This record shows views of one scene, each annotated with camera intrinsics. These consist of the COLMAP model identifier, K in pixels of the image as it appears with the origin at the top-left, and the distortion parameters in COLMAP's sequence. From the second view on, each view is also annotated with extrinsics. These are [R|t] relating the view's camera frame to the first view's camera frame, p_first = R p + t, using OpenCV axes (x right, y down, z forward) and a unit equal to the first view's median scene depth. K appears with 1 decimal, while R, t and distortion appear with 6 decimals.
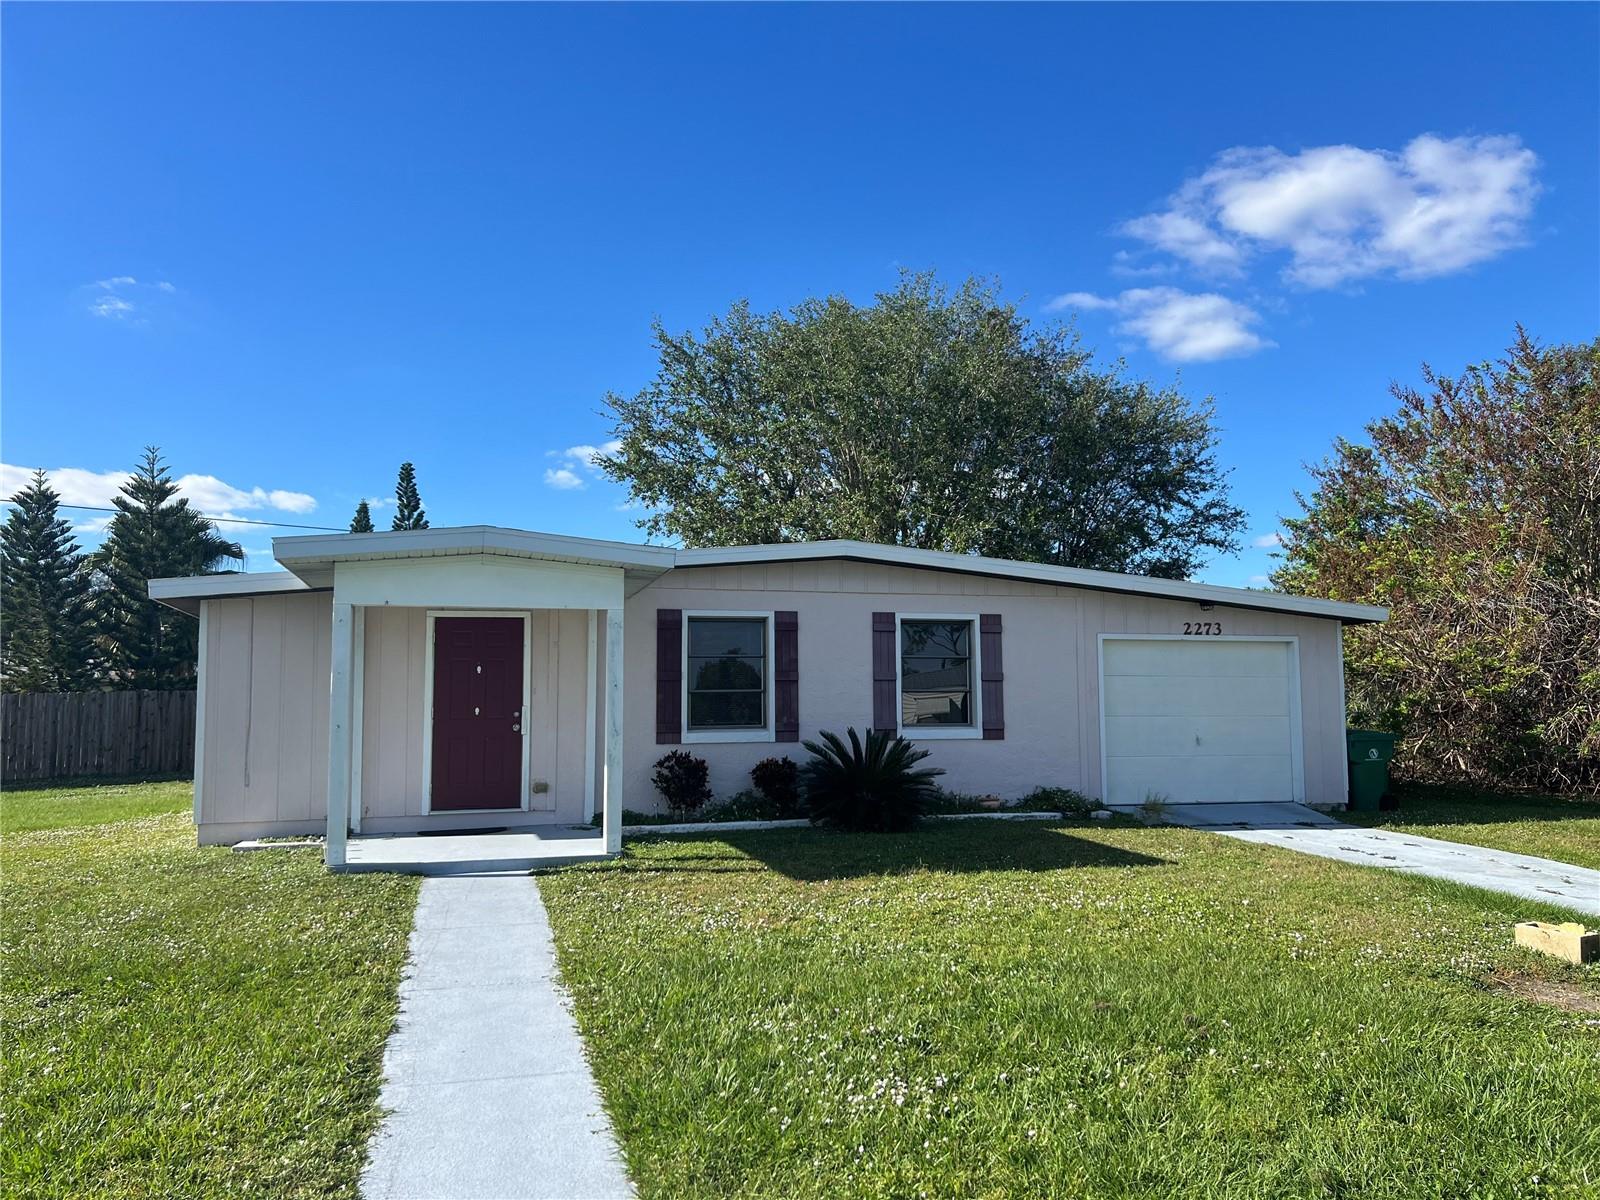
lens RADIAL K [[1214.5, 0, 800.8], [0, 1214.5, 590.2], [0, 0, 1]] dist [0.060622, -0.057784]
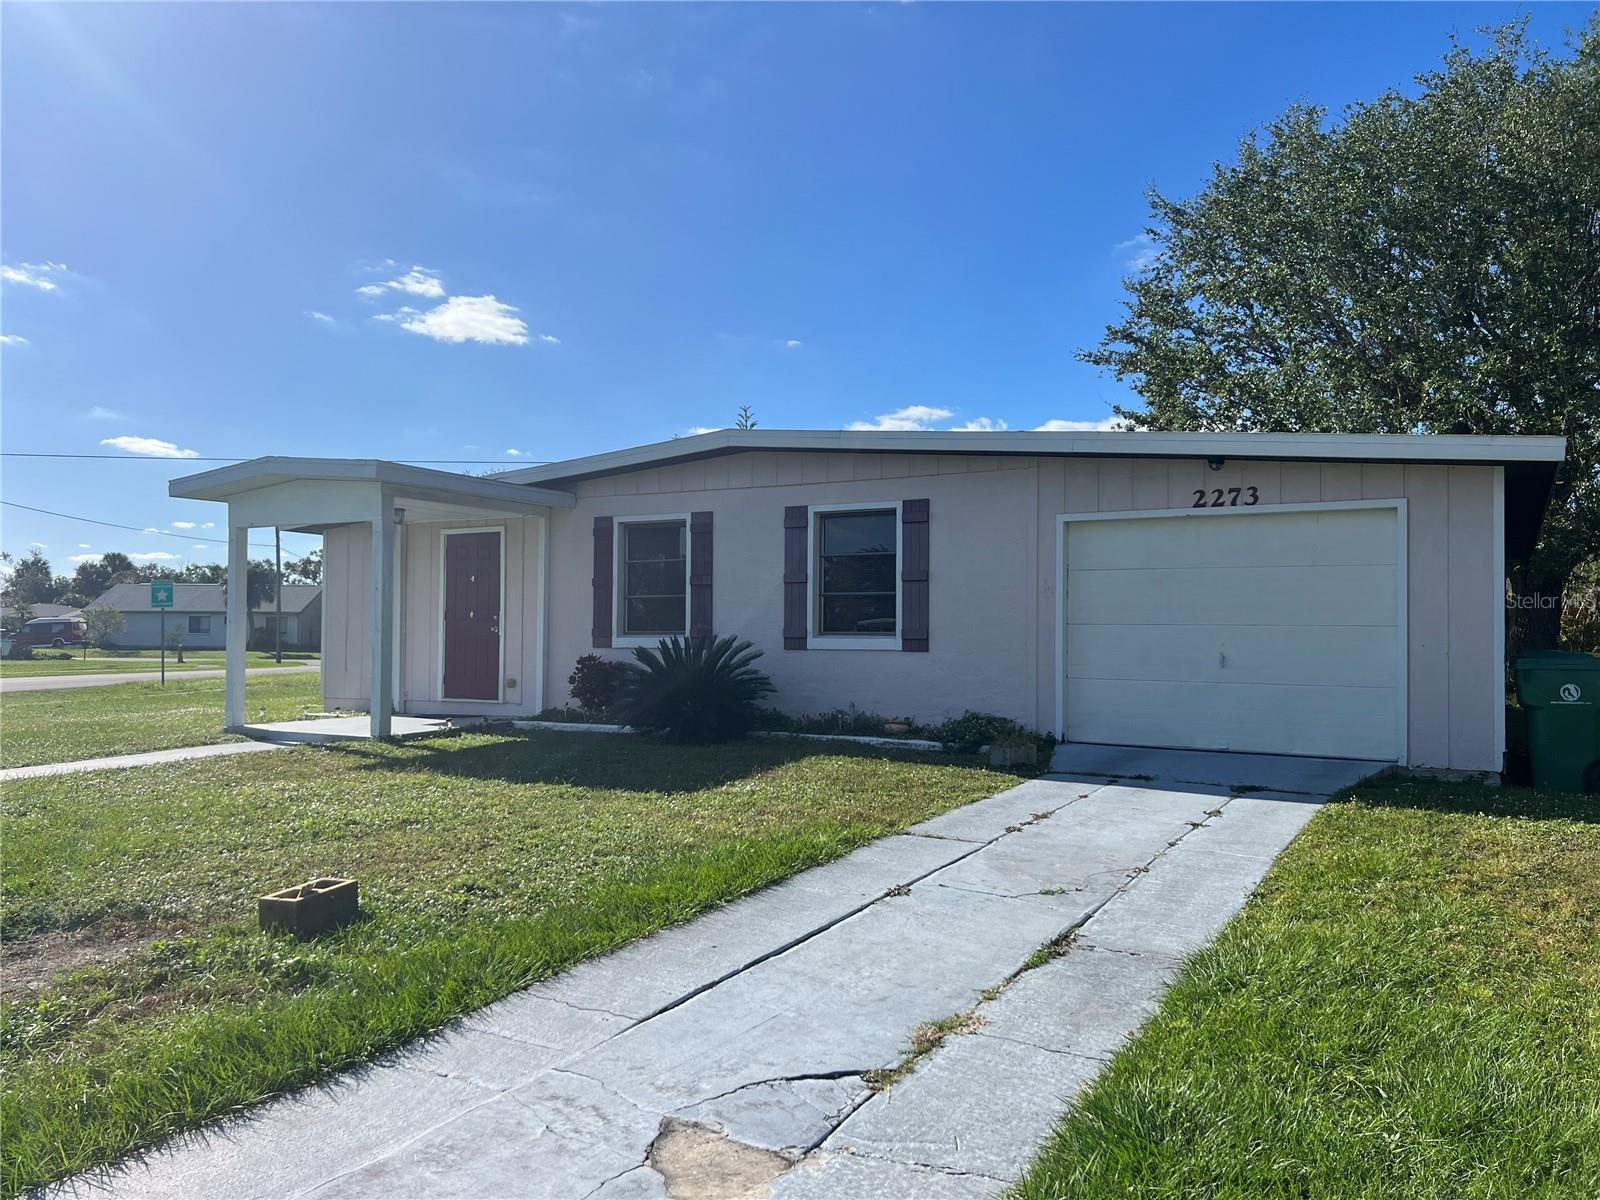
lens RADIAL K [[1214.5, 0, 790.0], [0, 1214.5, 610.3], [0, 0, 1]] dist [0.060622, -0.057784]
pose [[0.695343, -0.003682, -0.718668, 0.598112], [0.060397, 0.996749, 0.053330, 0.039646], [0.716135, -0.080488, 0.693305, 0.320973]]
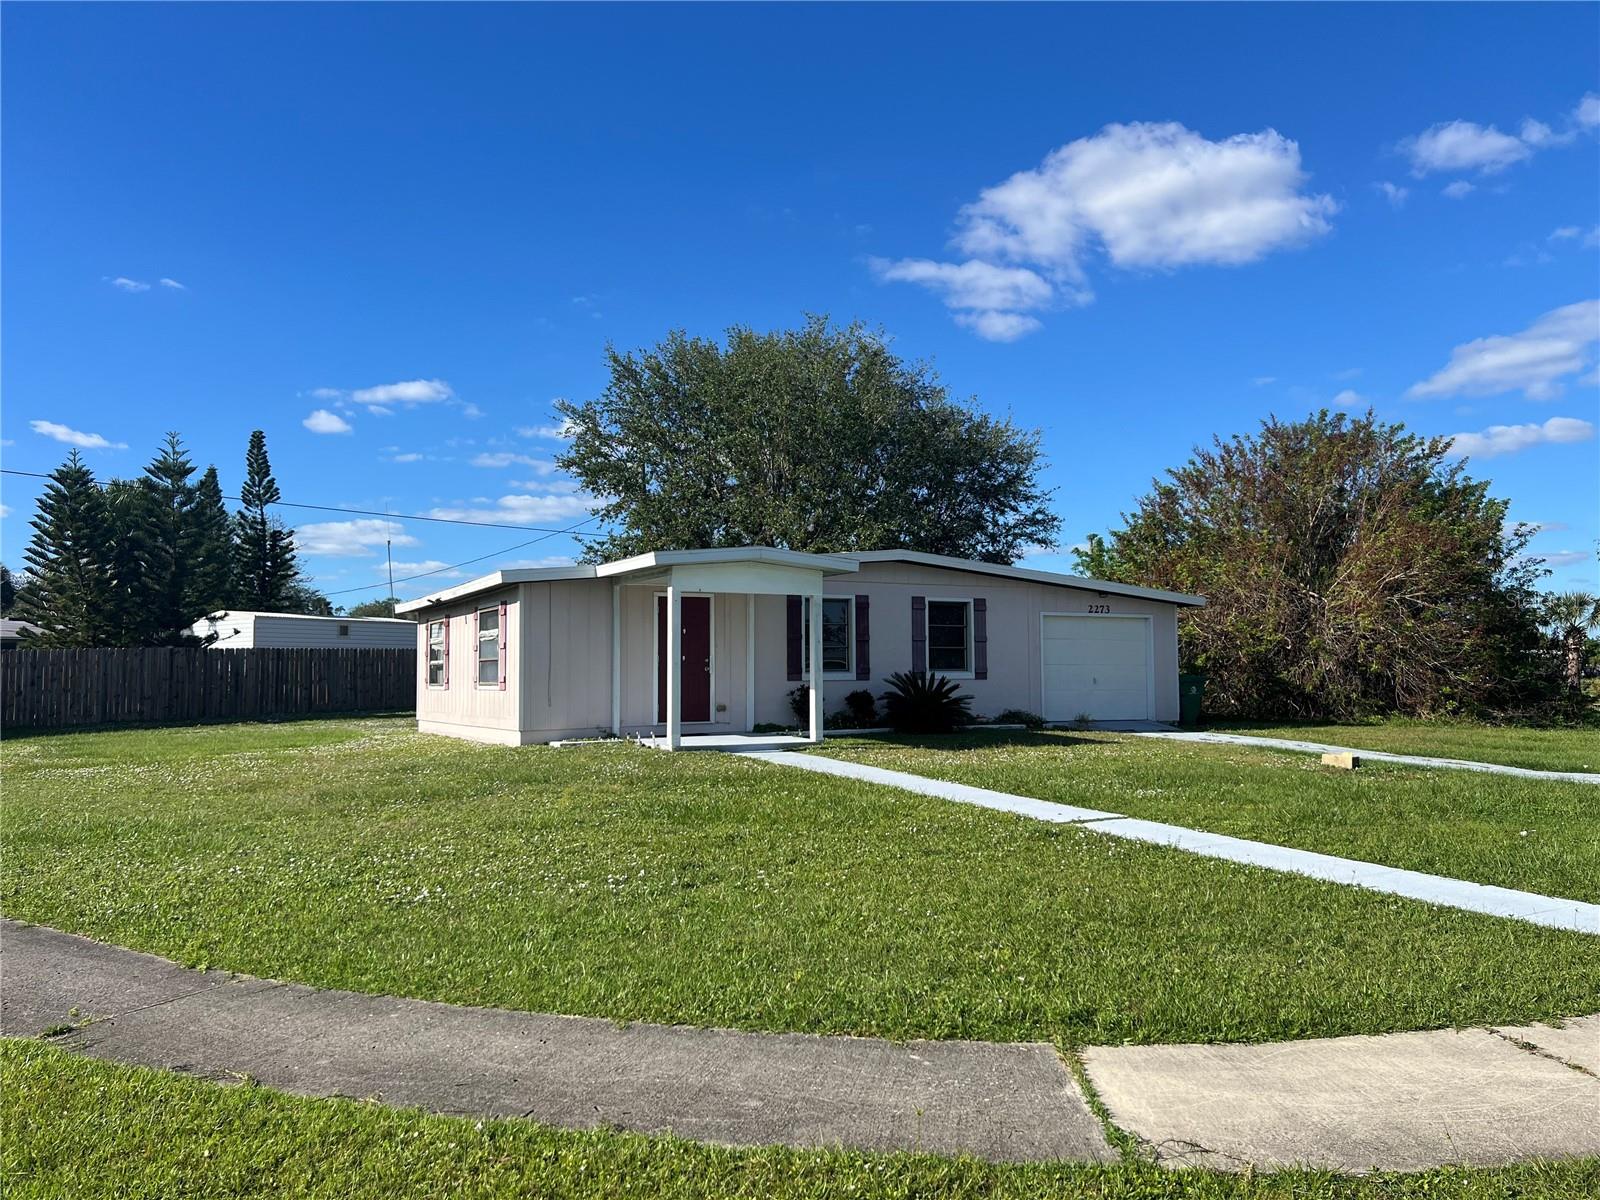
lens RADIAL K [[1214.5, 0, 796.2], [0, 1214.5, 567.1], [0, 0, 1]] dist [0.060622, -0.057784]
pose [[0.975164, 0.020933, 0.220492, -0.358976], [-0.022871, 0.999719, 0.006240, -0.020915], [-0.220300, -0.011128, 0.975369, -0.393895]]
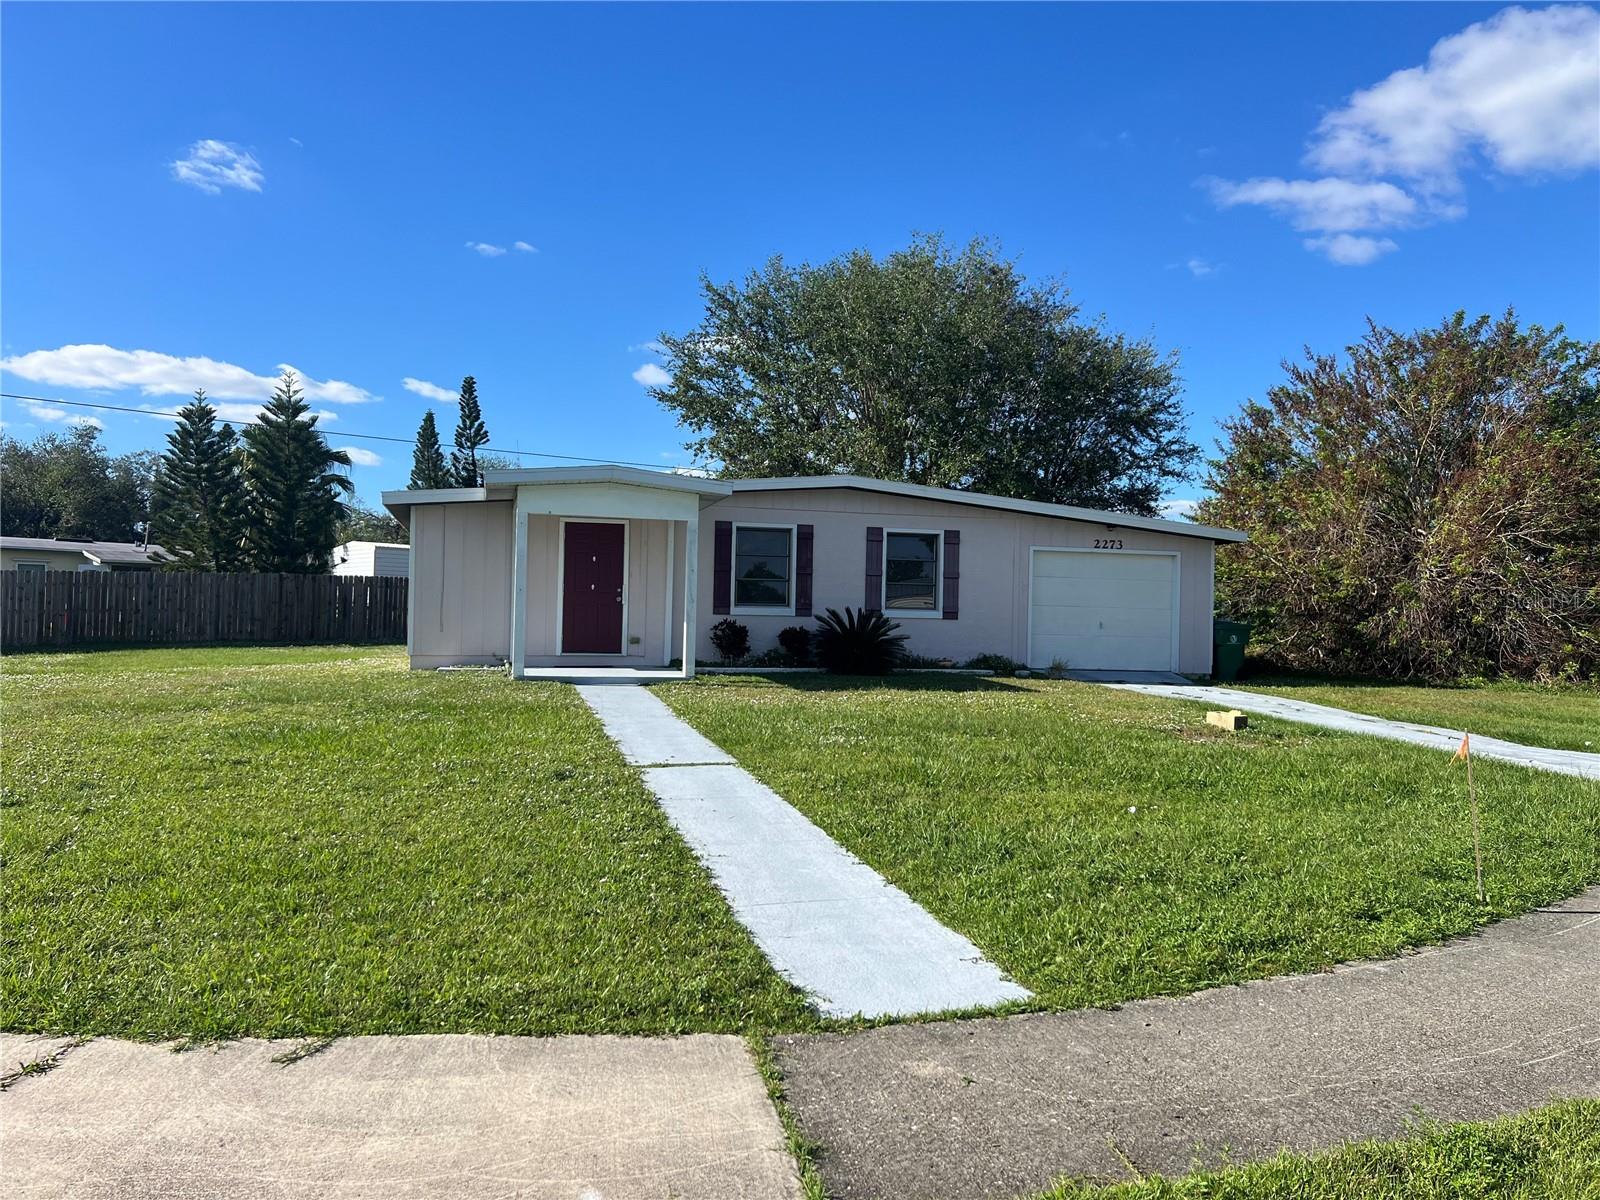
lens RADIAL K [[1214.5, 0, 800.0], [0, 1214.5, 600.2], [0, 0, 1]] dist [0.060622, -0.057784]
pose [[0.999404, 0.027671, -0.020644, 0.011125], [-0.025881, 0.996261, 0.082428, -0.009409], [0.022848, -0.081845, 0.996383, -0.349017]]
